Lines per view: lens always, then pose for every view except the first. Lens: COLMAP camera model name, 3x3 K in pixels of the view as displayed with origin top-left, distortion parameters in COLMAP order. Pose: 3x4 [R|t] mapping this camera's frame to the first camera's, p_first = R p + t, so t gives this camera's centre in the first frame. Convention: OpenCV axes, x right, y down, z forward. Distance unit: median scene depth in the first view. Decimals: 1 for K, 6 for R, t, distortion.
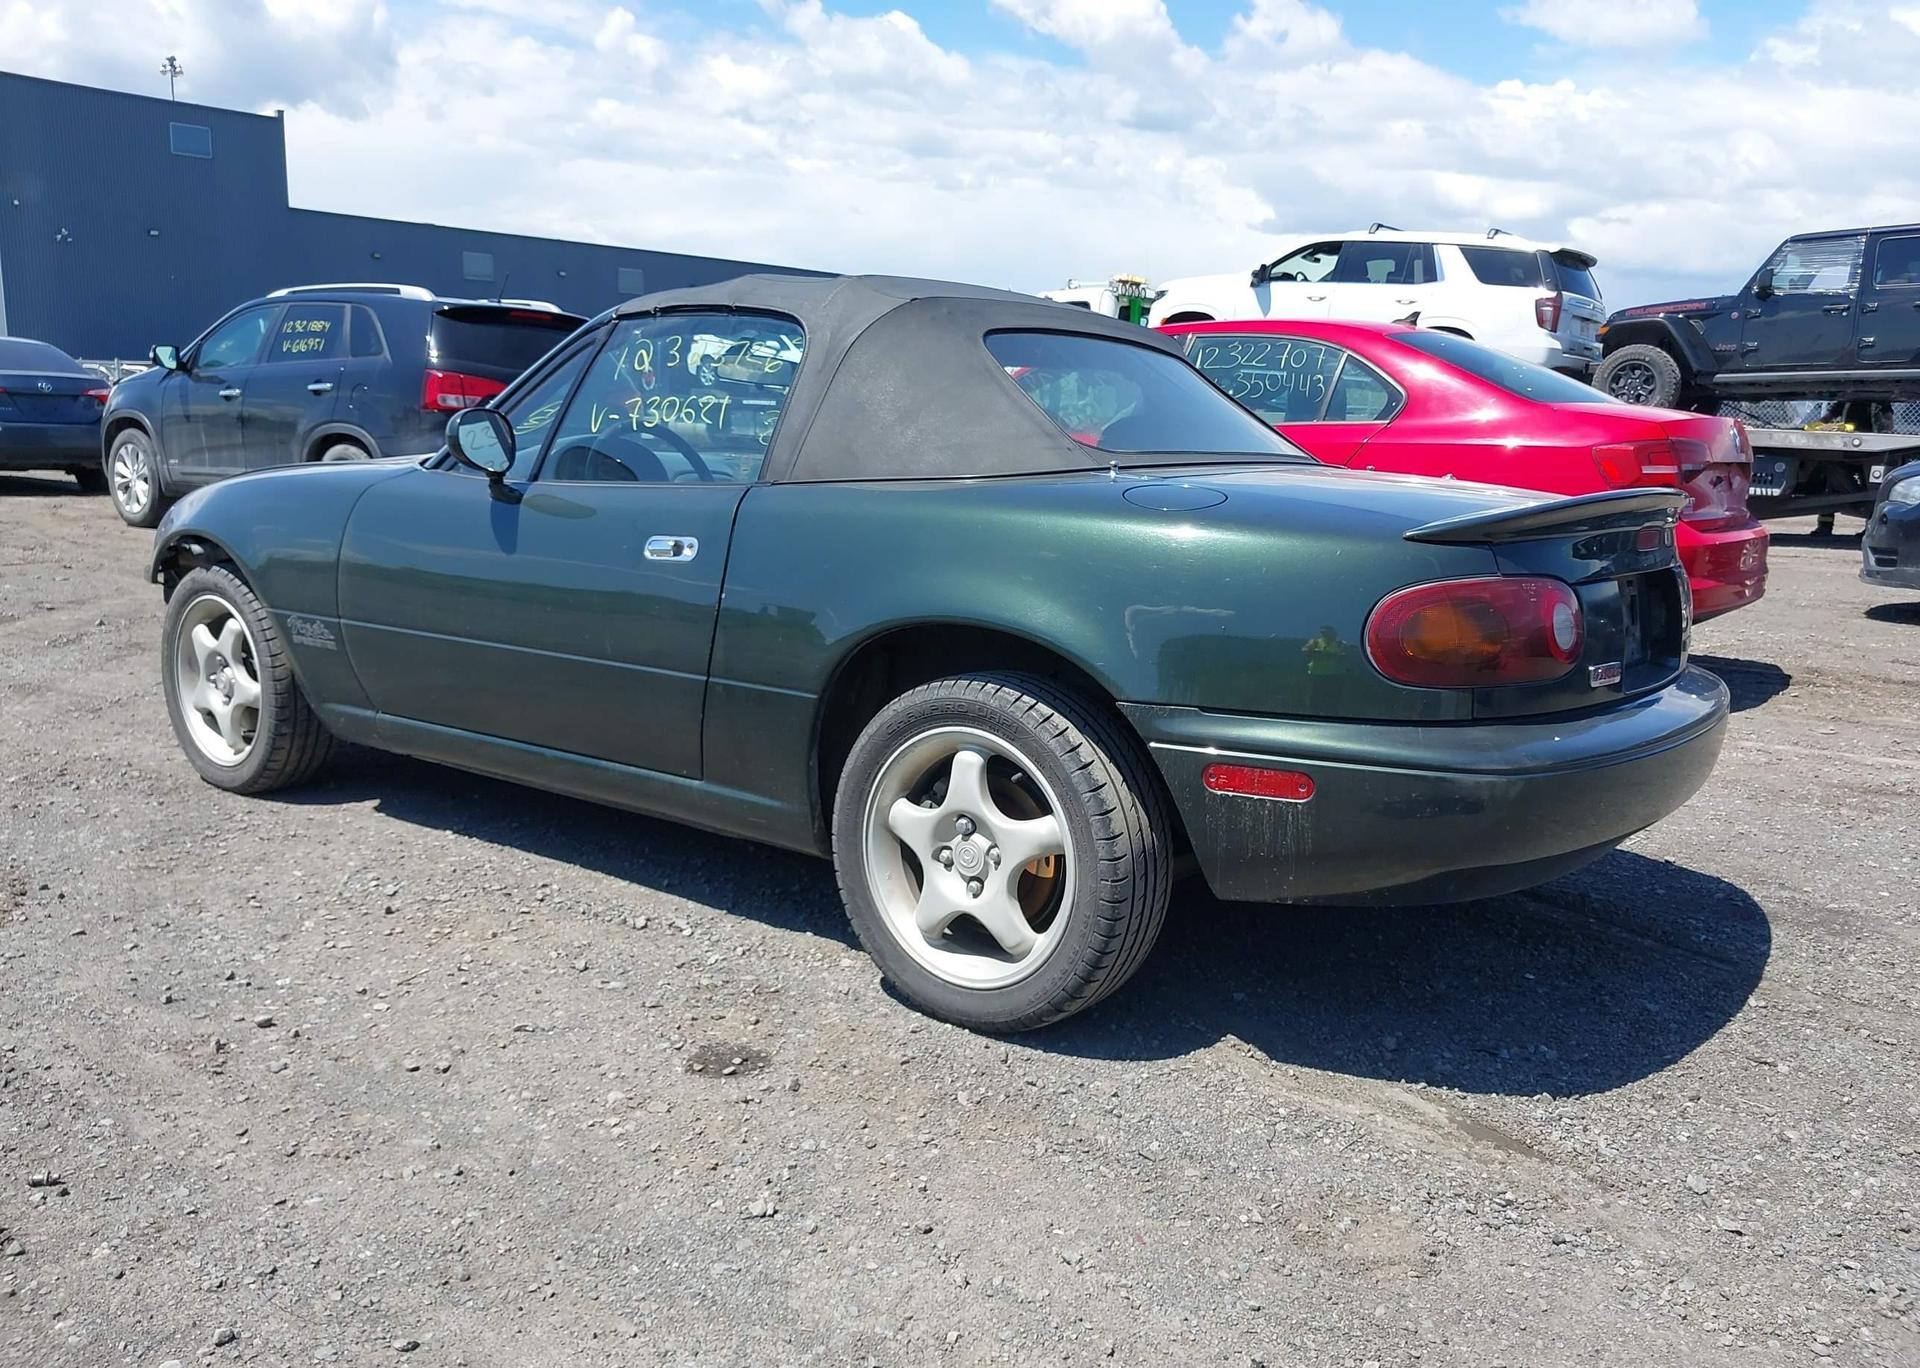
lens RADIAL K [[1498.9, 0, 966.4], [0, 1498.9, 728.2], [0, 0, 1]] dist [0.012929, -0.014073]
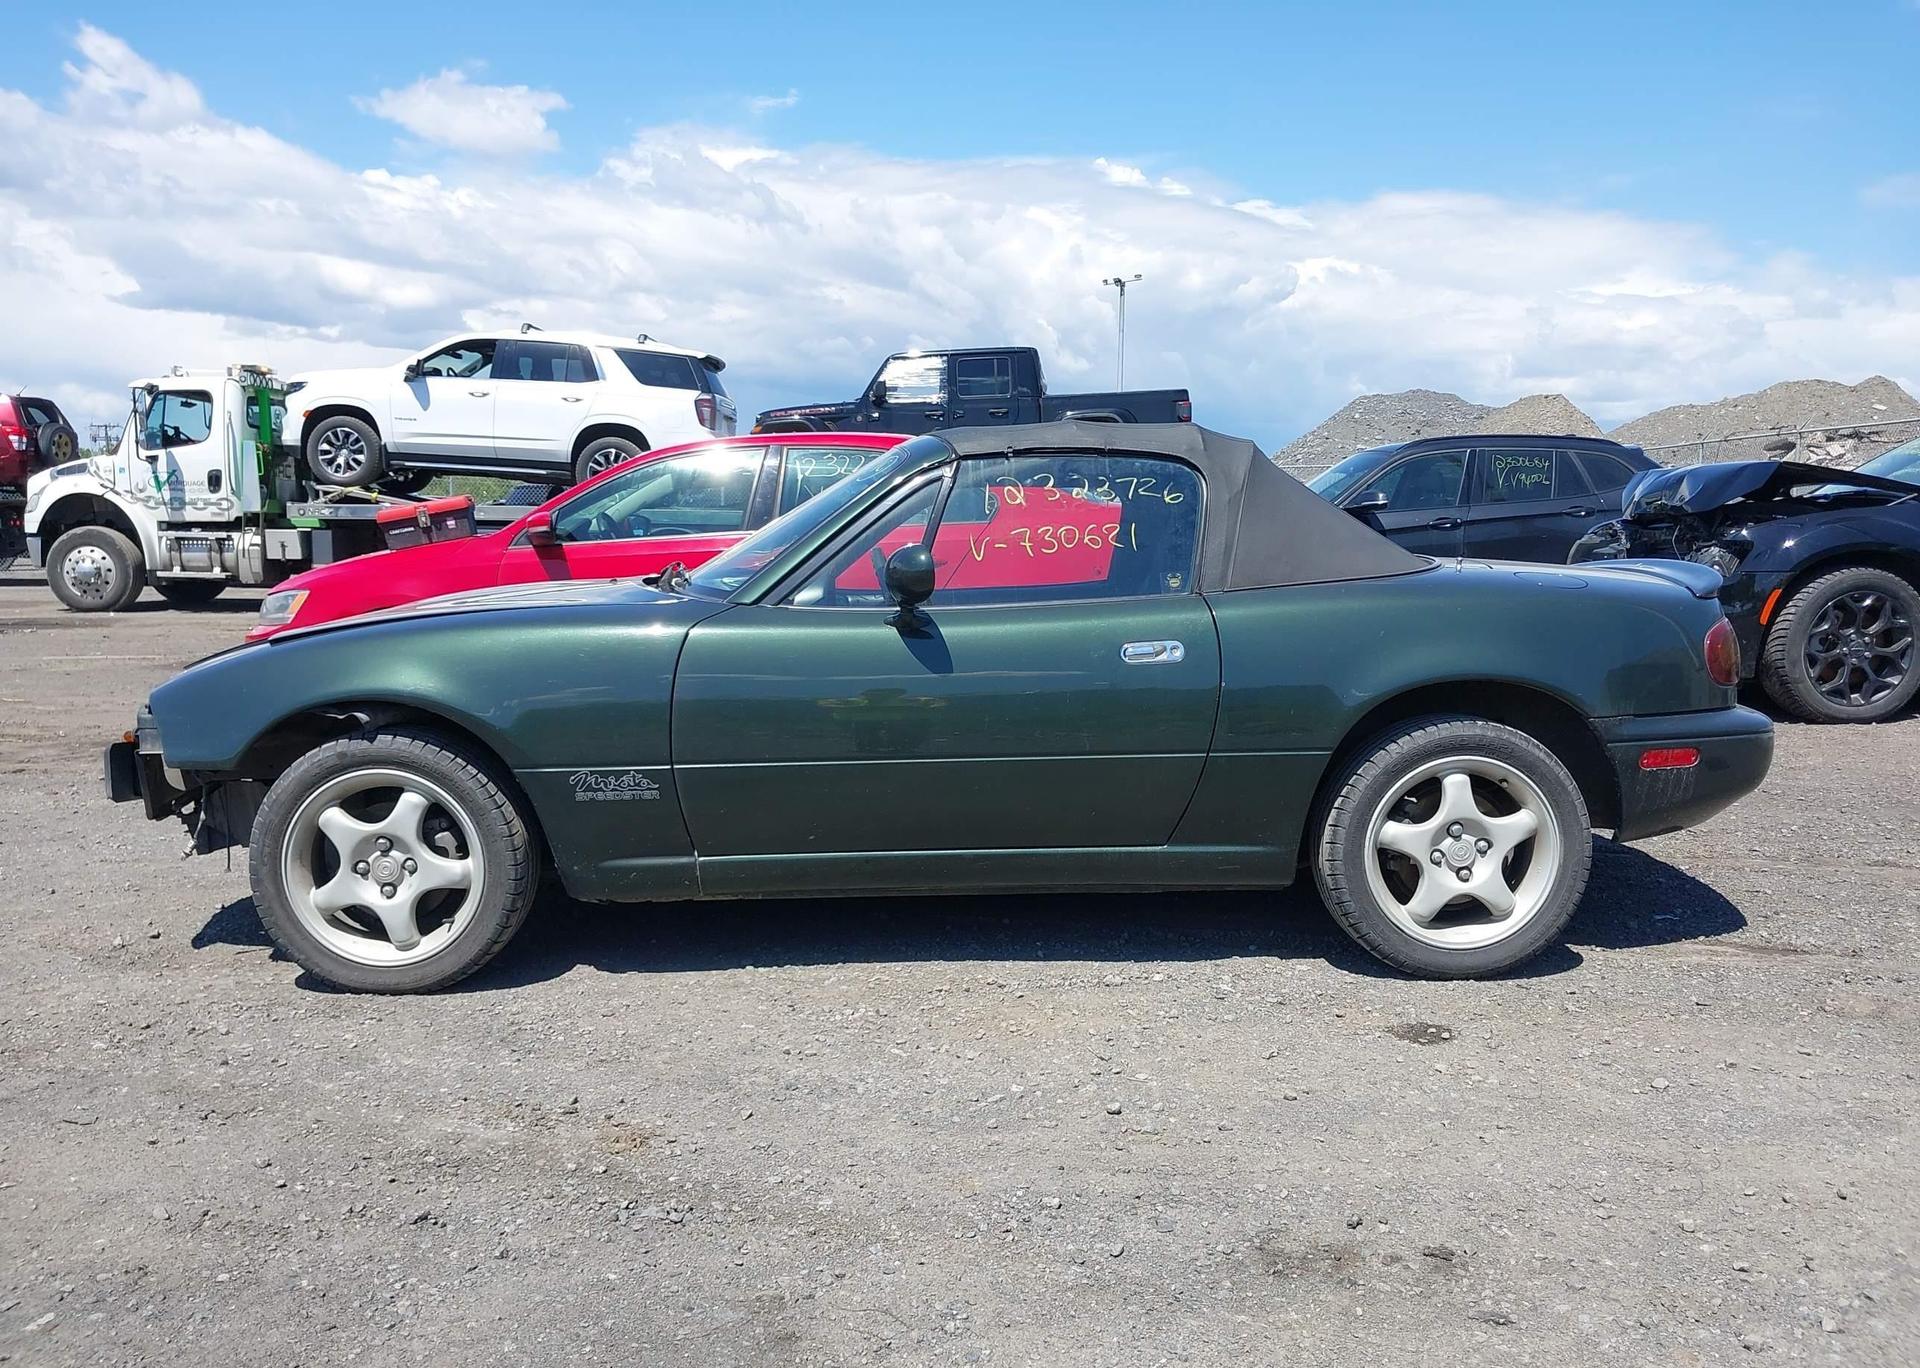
lens RADIAL K [[1532.9, 0, 960.0], [0, 1532.9, 684.0], [0, 0, 1]] dist [0.024634, -0.009002]
pose [[0.788869, -0.098343, 0.606642, -1.025528], [0.150713, 0.987928, -0.035831, -0.071823], [-0.595795, 0.119695, 0.794167, 0.123438]]
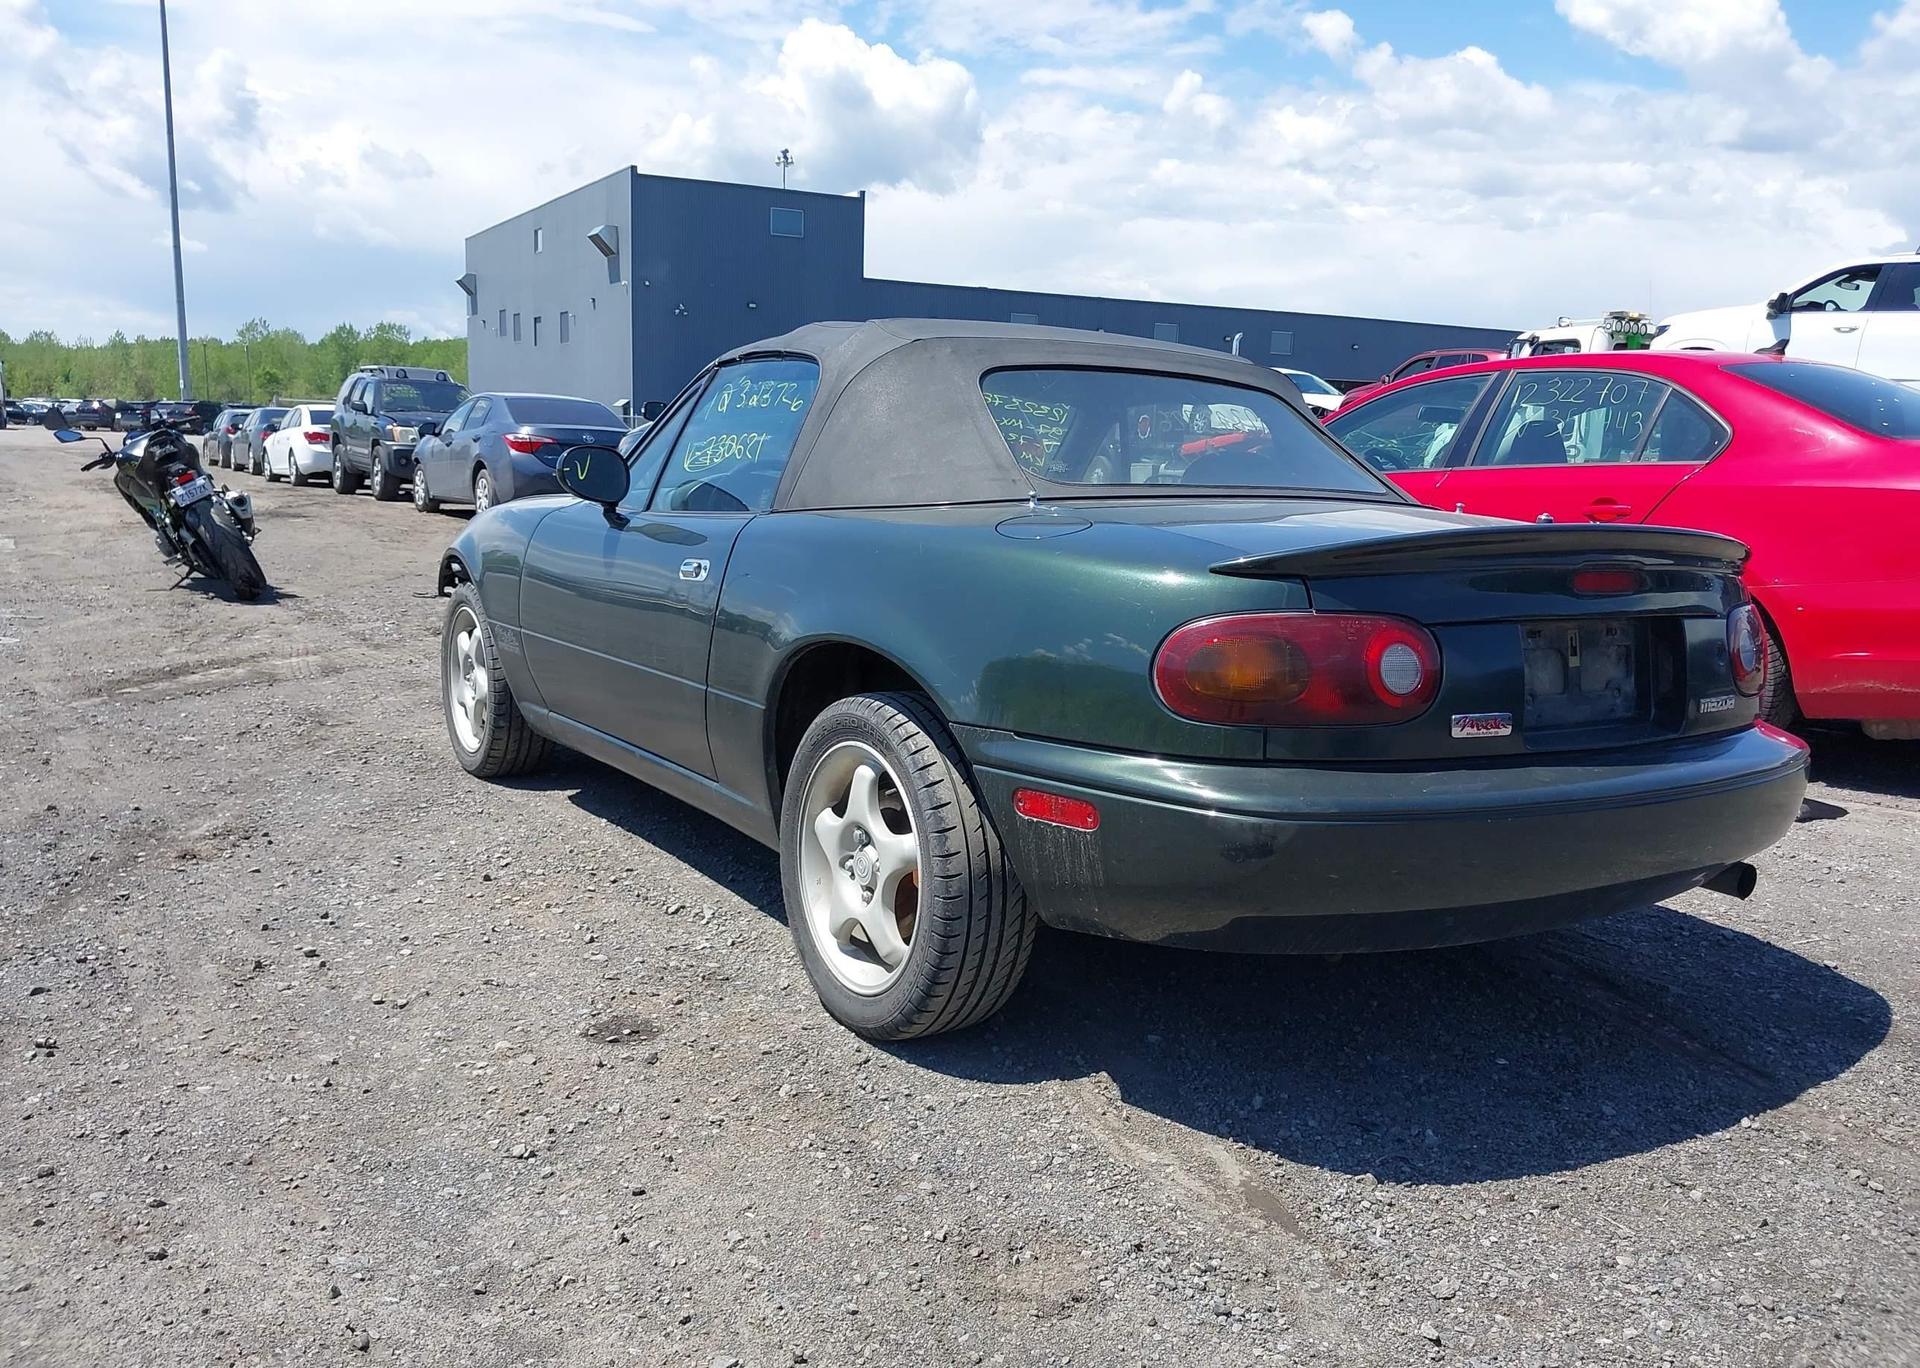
lens RADIAL K [[1498.9, 0, 966.4], [0, 1498.9, 728.2], [0, 0, 1]] dist [0.012929, -0.014073]
pose [[0.941103, 0.057630, -0.333173, 0.355842], [-0.068103, 0.997481, -0.019831, 0.004398], [0.331191, 0.041353, 0.942657, 0.029811]]
